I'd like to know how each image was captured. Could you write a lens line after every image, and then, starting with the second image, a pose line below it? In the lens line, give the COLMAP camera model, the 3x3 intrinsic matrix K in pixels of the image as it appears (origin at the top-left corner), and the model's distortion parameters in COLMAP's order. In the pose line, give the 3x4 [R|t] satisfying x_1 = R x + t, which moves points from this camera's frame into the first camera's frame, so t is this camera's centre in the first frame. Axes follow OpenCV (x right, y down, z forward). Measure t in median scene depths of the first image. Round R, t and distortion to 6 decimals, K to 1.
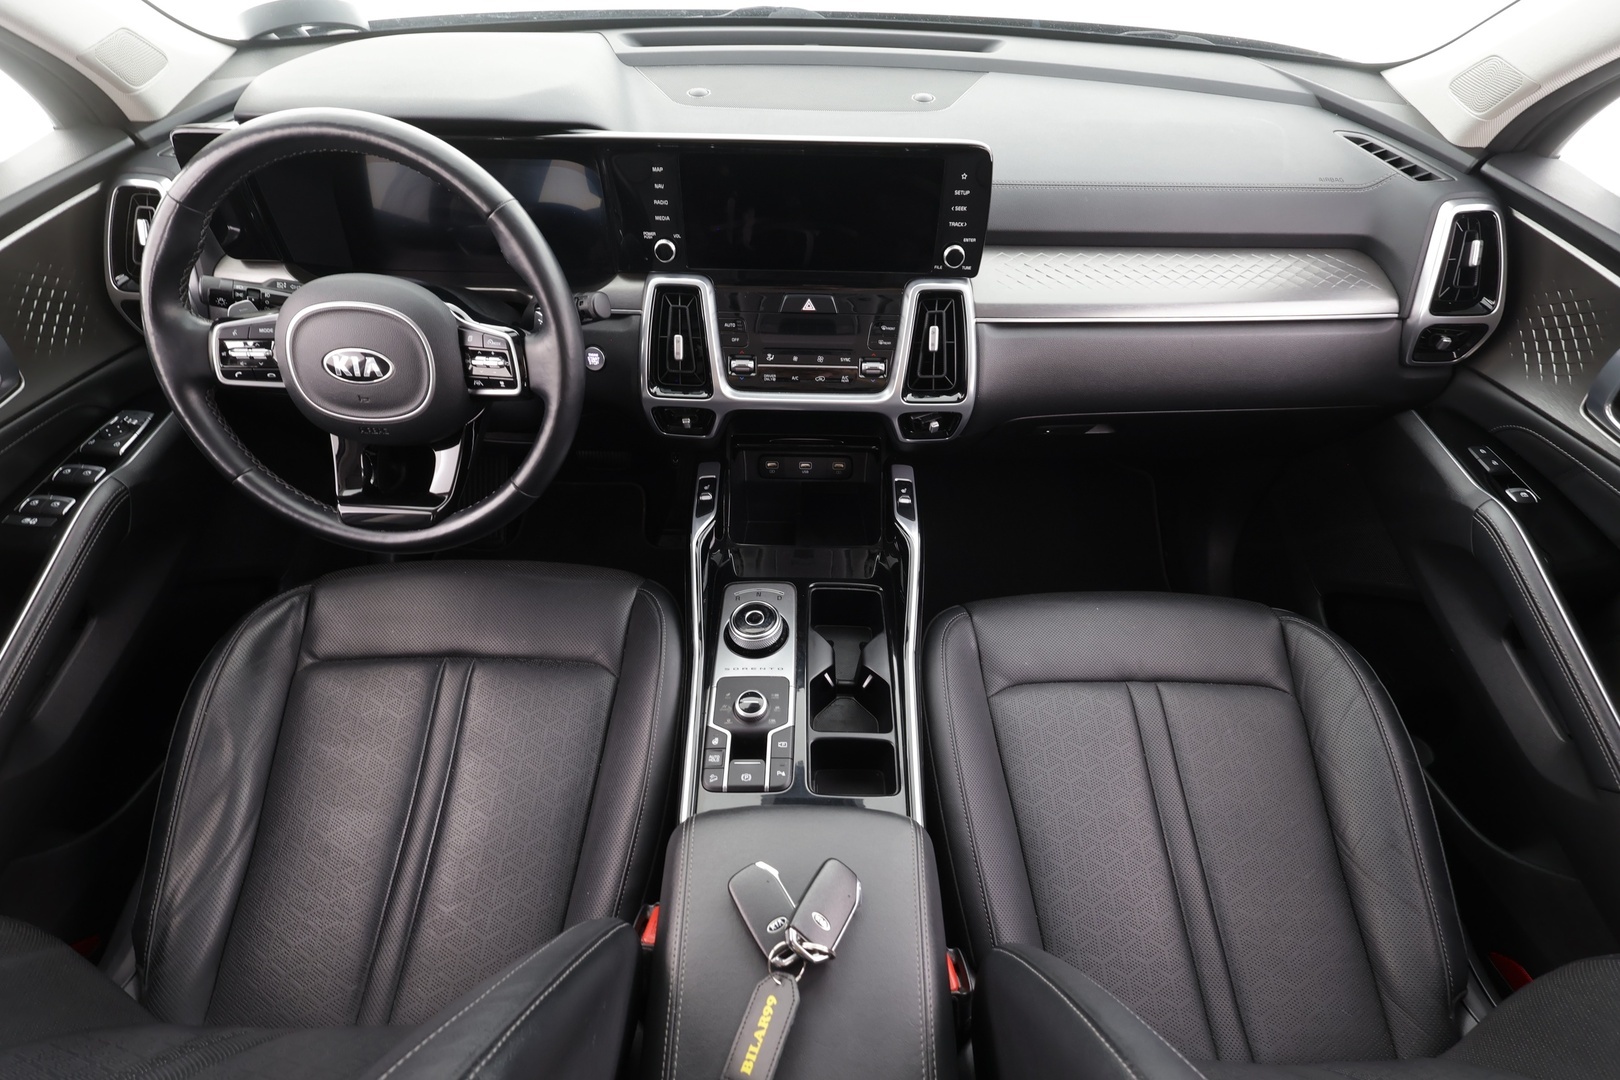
lens RADIAL K [[746.8, 0, 806.2], [0, 746.8, 539.0], [0, 0, 1]] dist [0.003542, -0.000359]
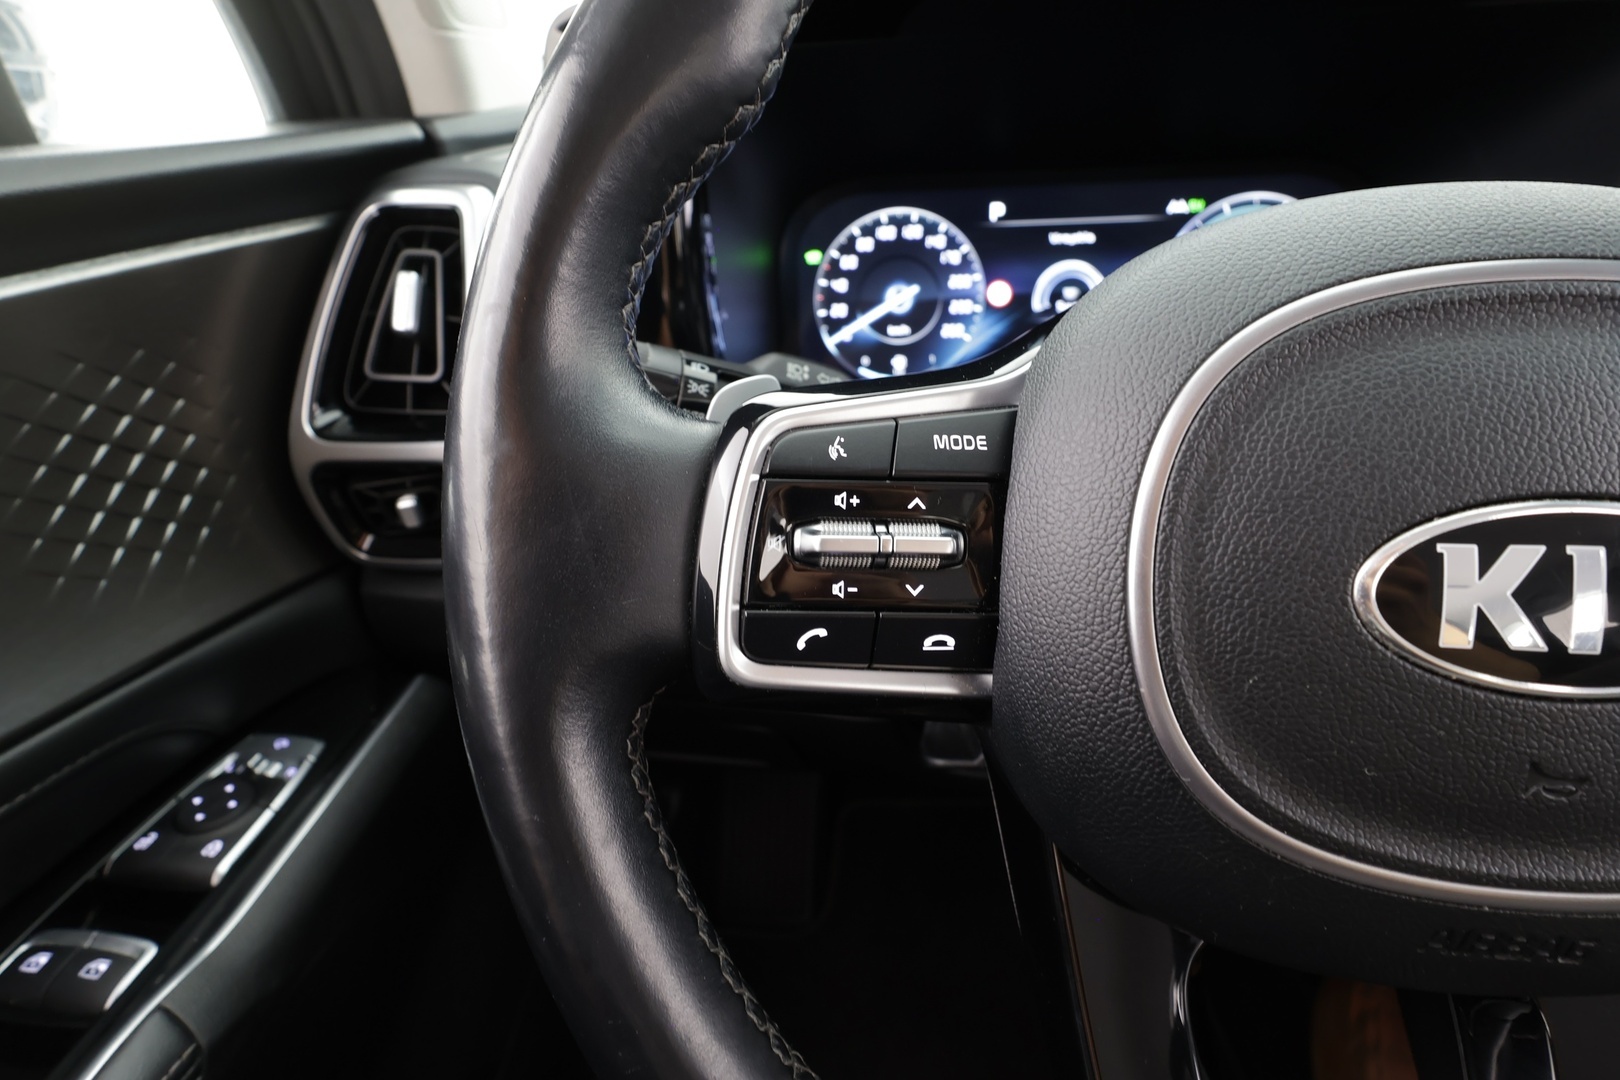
lens RADIAL K [[746.8, 0, 814.9], [0, 746.8, 547.7], [0, 0, 1]] dist [0.003542, -0.000359]
pose [[0.996809, -0.023970, -0.076138, -0.637465], [-0.001705, 0.947233, -0.320542, -0.151255], [0.079804, 0.319649, 0.944169, 0.677290]]
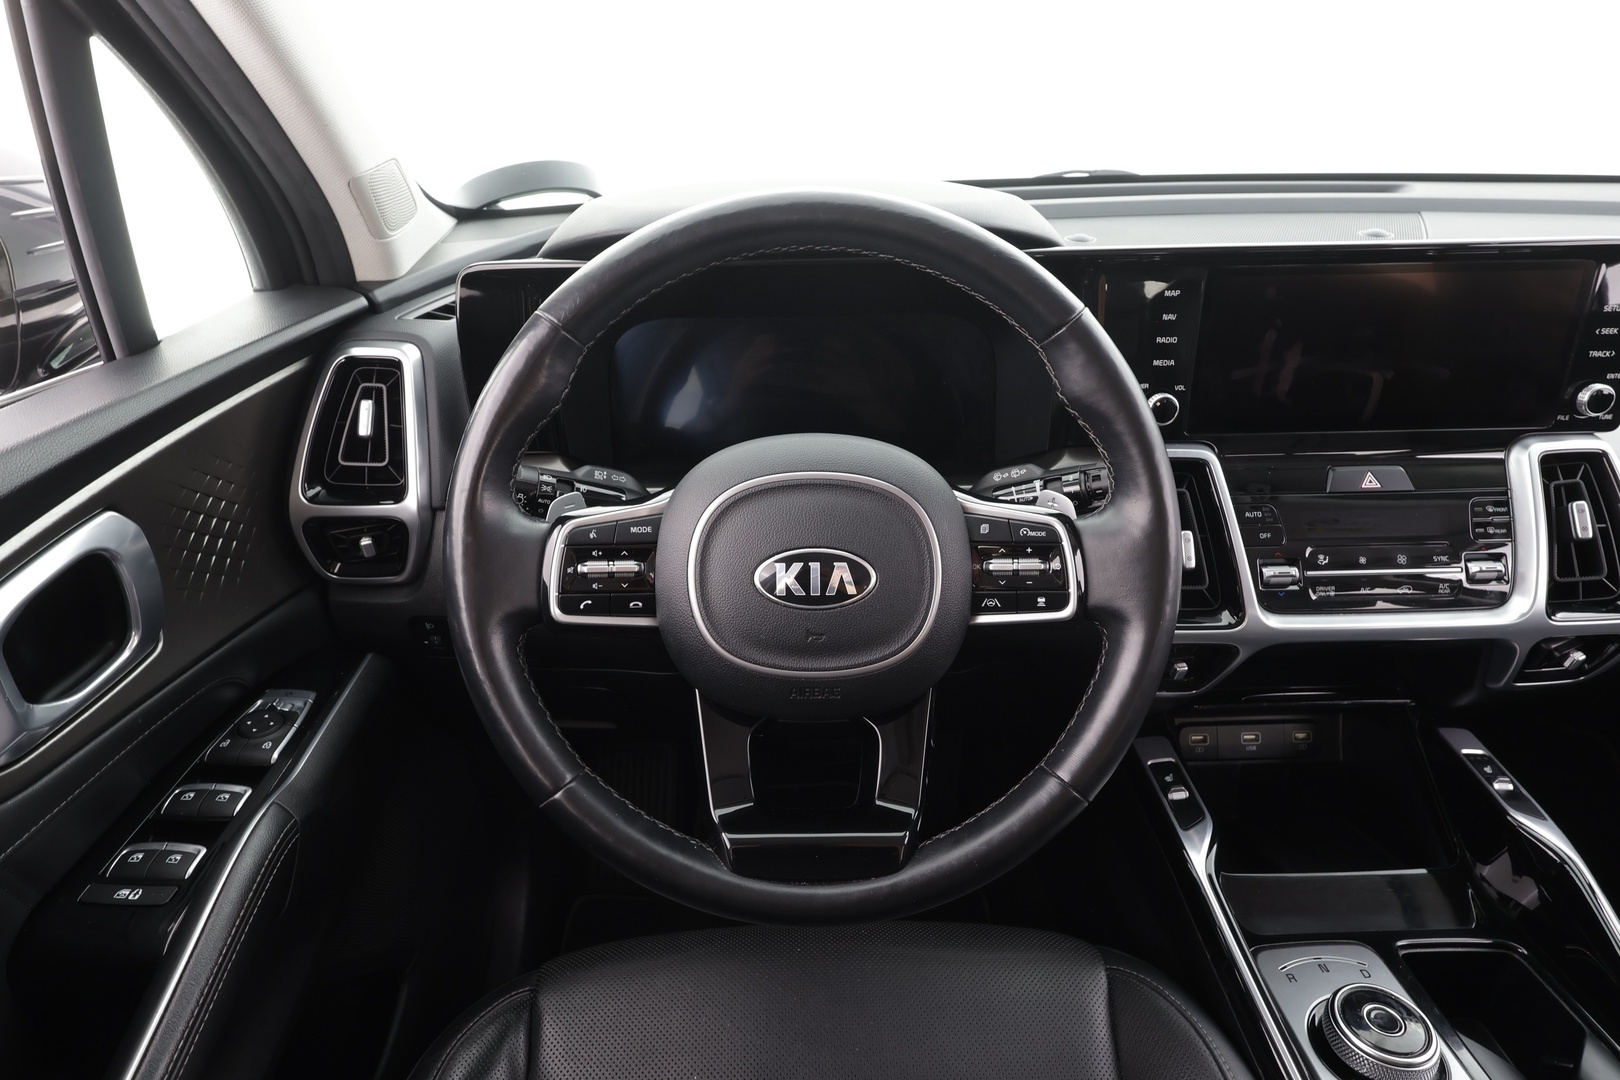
lens RADIAL K [[907.0, 0, 808.7], [0, 907.0, 538.4], [0, 0, 1]] dist [0.007695, 0.001430]
pose [[0.999027, -0.040987, 0.016262, -0.513139], [0.044064, 0.941879, -0.333050, -0.023326], [-0.001666, 0.333443, 0.942769, 0.276575]]
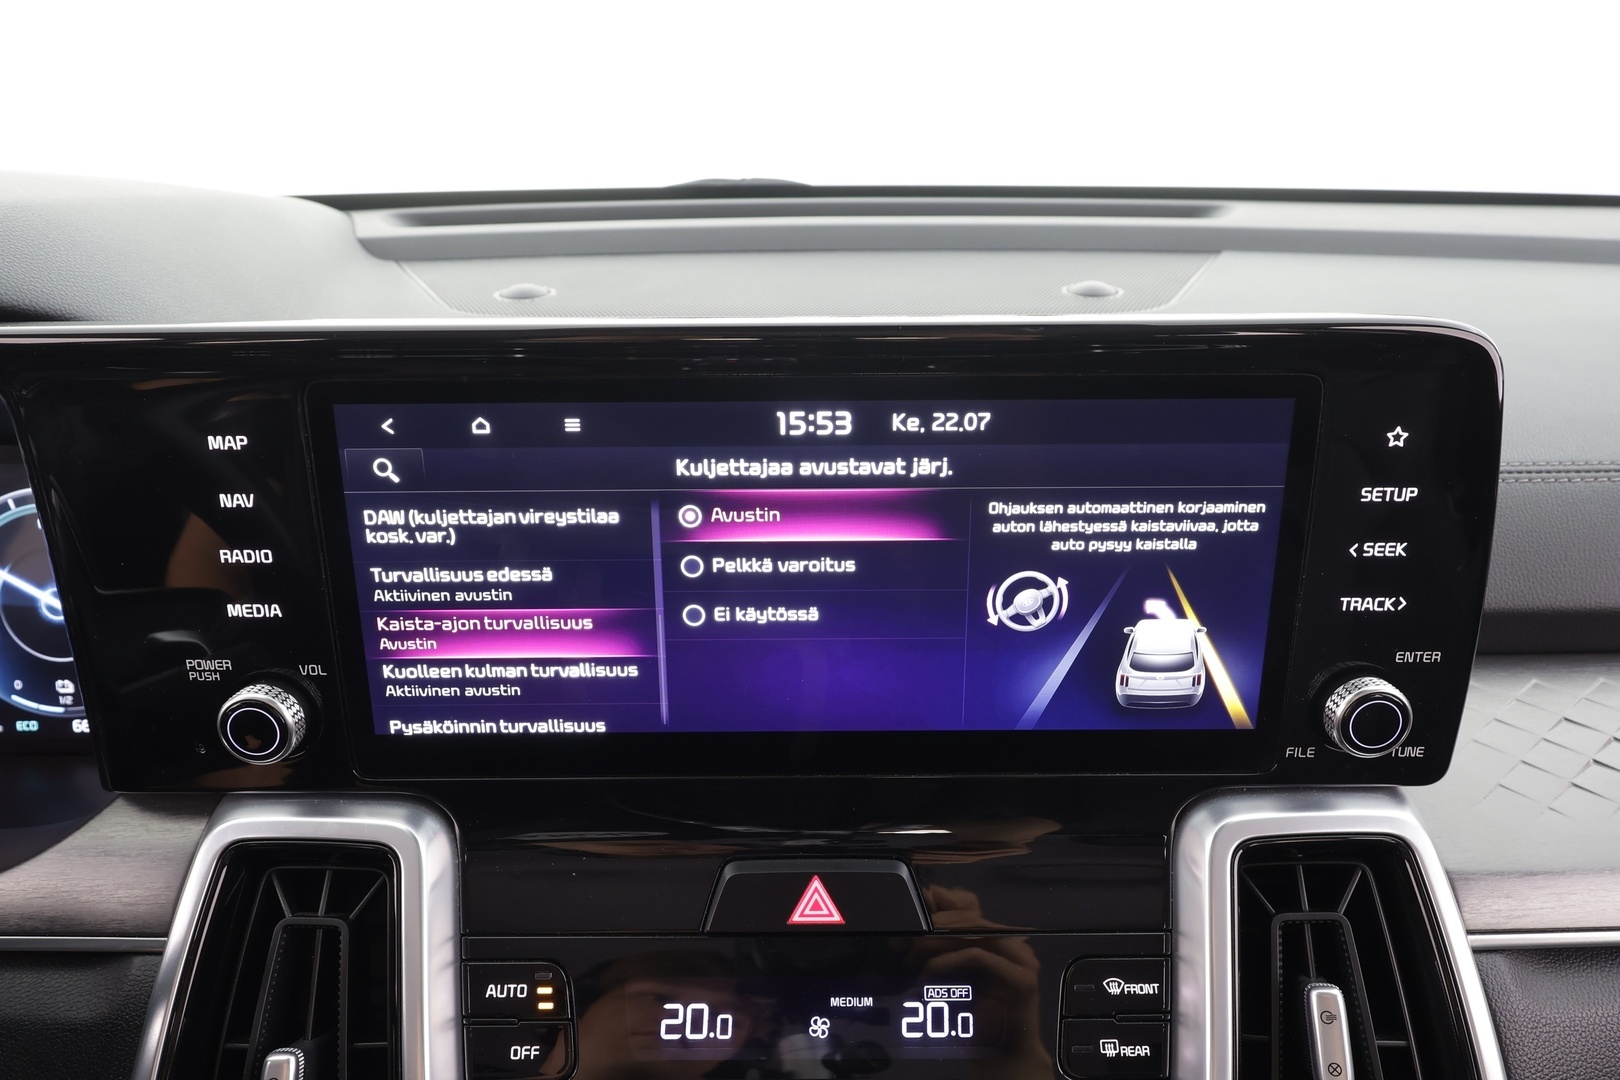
lens RADIAL K [[1067.9, 0, 809.9], [0, 1067.9, 546.4], [0, 0, 1]] dist [0.004026, -0.001077]
pose [[0.999683, -0.024748, -0.004683, 0.006447], [0.020763, 0.914945, -0.403043, -0.283903], [0.014259, 0.402818, 0.915169, 0.626126]]
